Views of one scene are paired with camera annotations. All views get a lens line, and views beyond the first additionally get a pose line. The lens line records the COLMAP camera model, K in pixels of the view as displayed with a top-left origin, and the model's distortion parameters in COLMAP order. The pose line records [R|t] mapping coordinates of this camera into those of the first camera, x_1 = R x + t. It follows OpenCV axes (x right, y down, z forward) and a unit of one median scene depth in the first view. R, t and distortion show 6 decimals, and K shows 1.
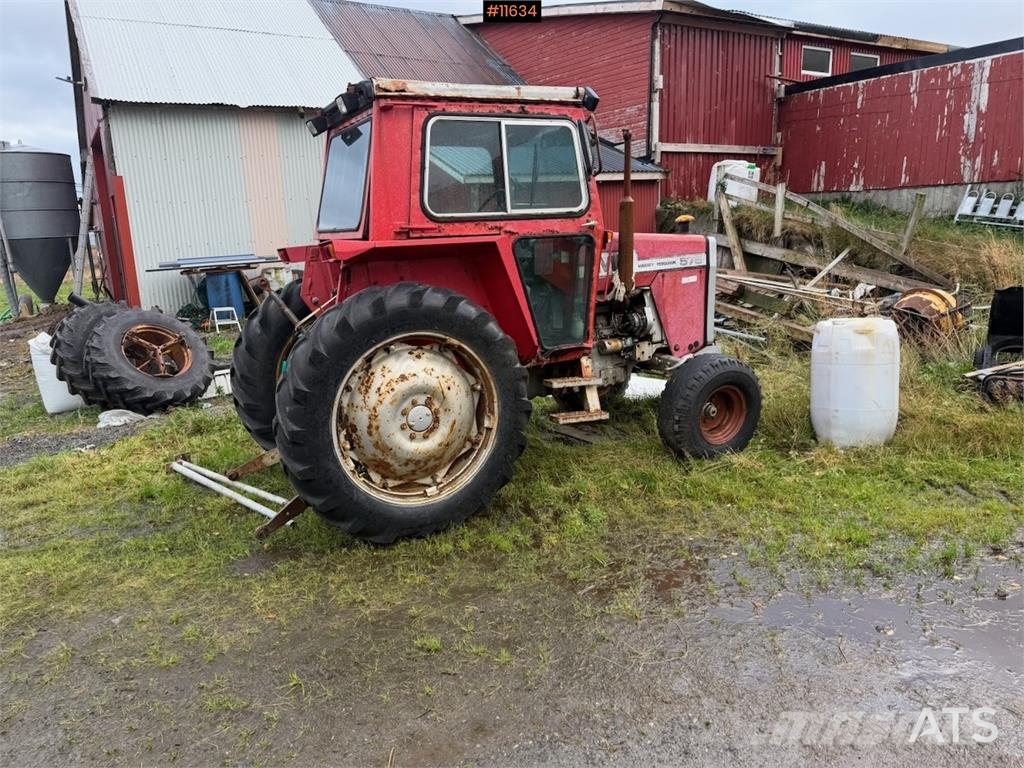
lens RADIAL K [[724.5, 0, 496.9], [0, 724.5, 385.0], [0, 0, 1]] dist [0.056521, -0.067472]
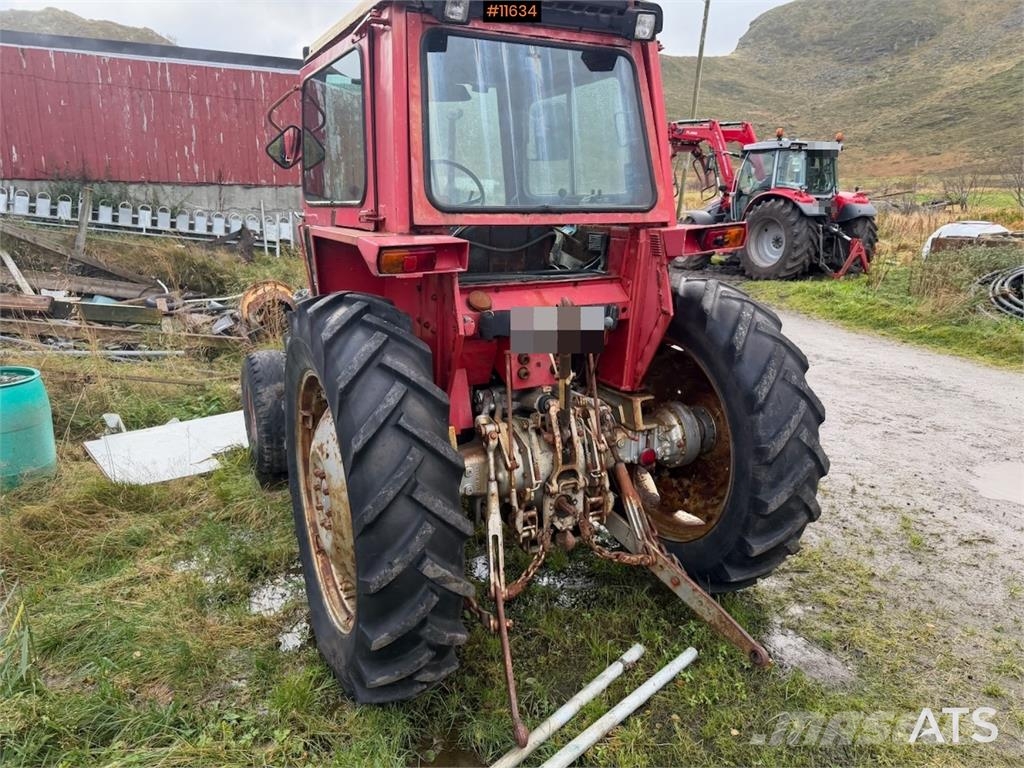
lens RADIAL K [[724.5, 0, 509.3], [0, 724.5, 381.1], [0, 0, 1]] dist [0.056521, -0.067472]
pose [[0.009296, -0.193793, 0.980998, -0.724466], [0.205729, 0.960424, 0.187779, -0.167221], [-0.978565, 0.200074, 0.048797, 0.885123]]
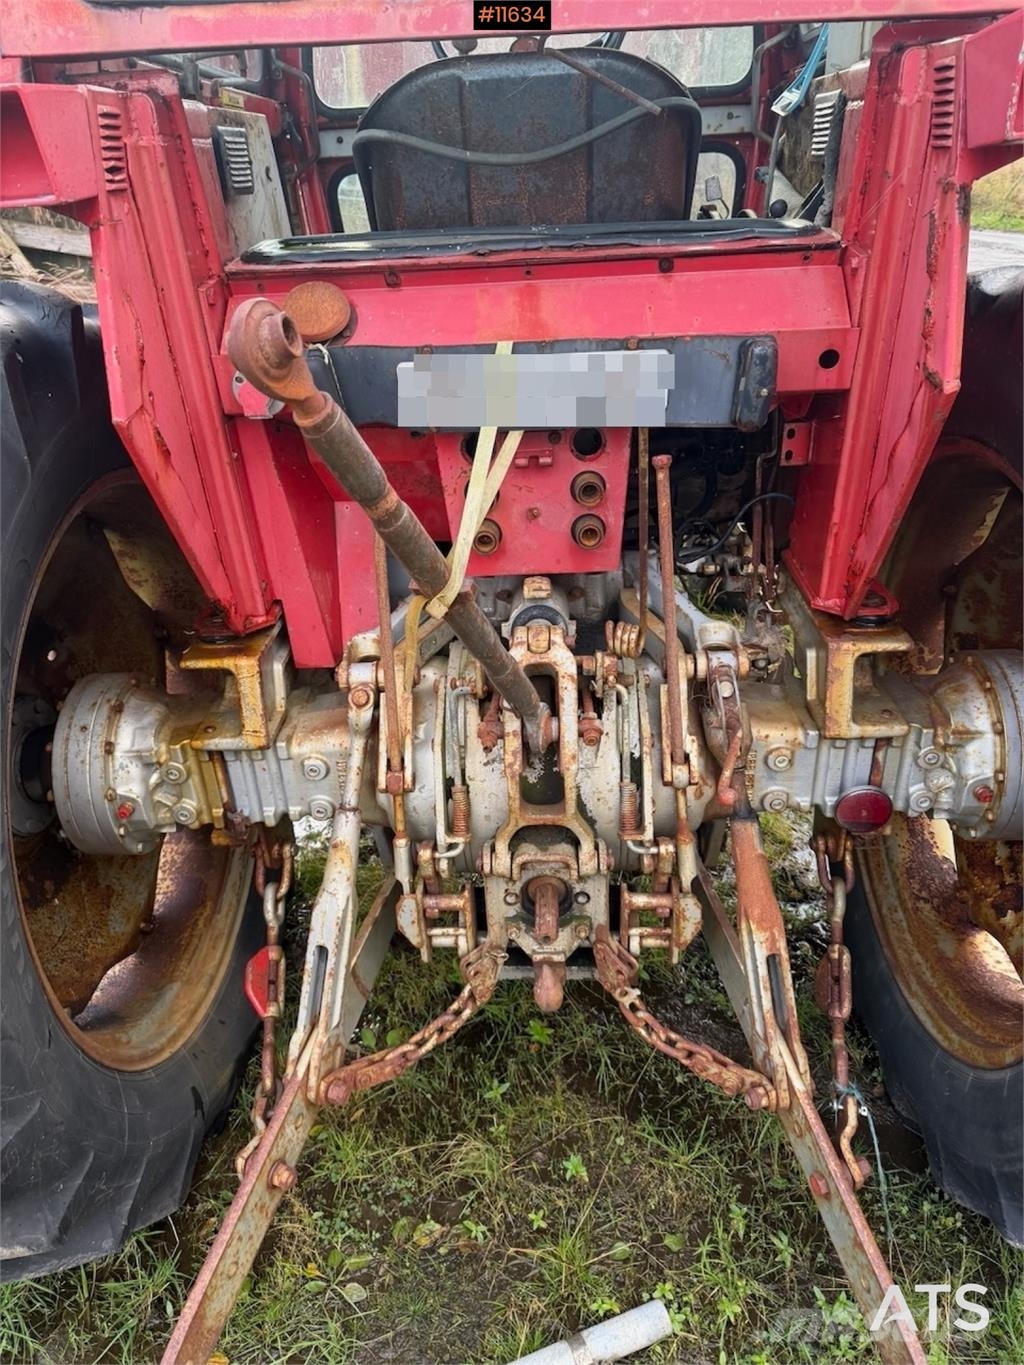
lens RADIAL K [[965.8, 0, 514.7], [0, 965.8, 695.6], [0, 0, 1]] dist [0.056521, -0.067472]
pose [[0.485020, -0.388268, 0.783584, -0.395925], [0.194642, 0.921487, 0.336120, -0.113057], [-0.852567, -0.010506, 0.522513, 0.752090]]
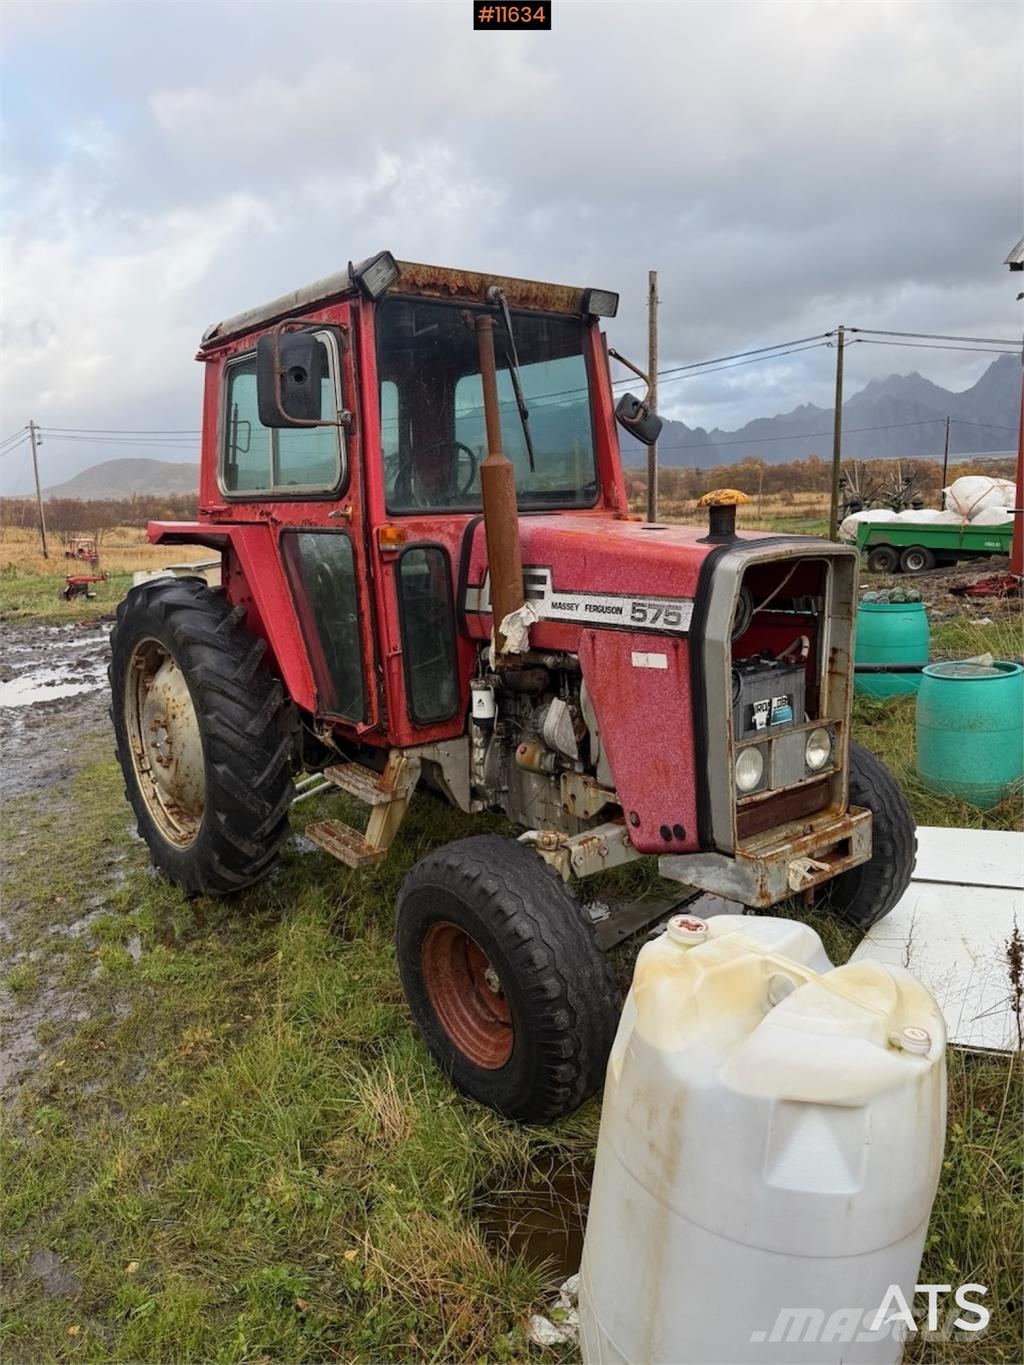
lens RADIAL K [[965.8, 0, 519.9], [0, 965.8, 676.1], [0, 0, 1]] dist [0.056521, -0.067472]
pose [[0.209116, 0.222385, -0.952269, 0.765624], [-0.172326, 0.966939, 0.187968, -0.229102], [0.962587, 0.124794, 0.240525, 0.841047]]
